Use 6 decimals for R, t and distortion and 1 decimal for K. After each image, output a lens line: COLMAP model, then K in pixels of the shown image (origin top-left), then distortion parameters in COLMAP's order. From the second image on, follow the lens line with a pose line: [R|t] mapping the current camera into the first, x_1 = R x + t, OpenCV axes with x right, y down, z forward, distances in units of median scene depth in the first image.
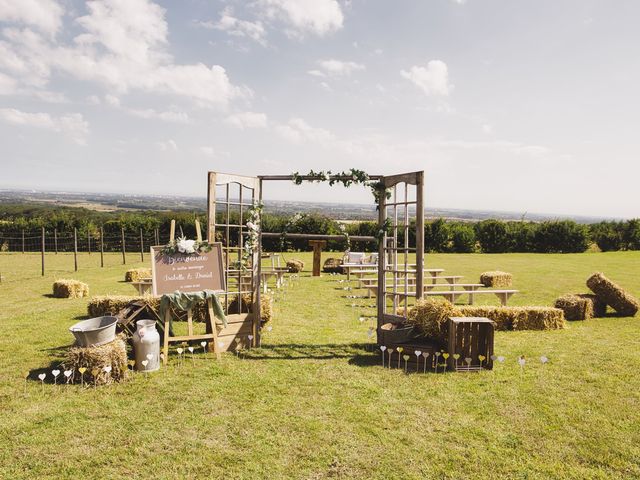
lens RADIAL K [[549.7, 0, 319.7], [0, 549.7, 242.4], [0, 0, 1]] dist [-0.078271, 0.025142]
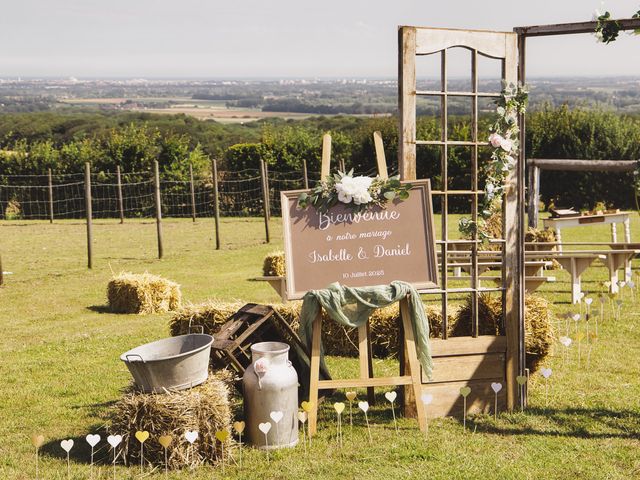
lens RADIAL K [[1393.7, 0, 320.1], [0, 1393.7, 239.2], [0, 0, 1]] dist [0.179262, 0.000000]
pose [[0.949858, -0.010129, -0.312516, 0.092492], [0.021072, 0.999277, 0.031657, 0.010028], [0.311969, -0.036655, 0.949385, -0.133609]]
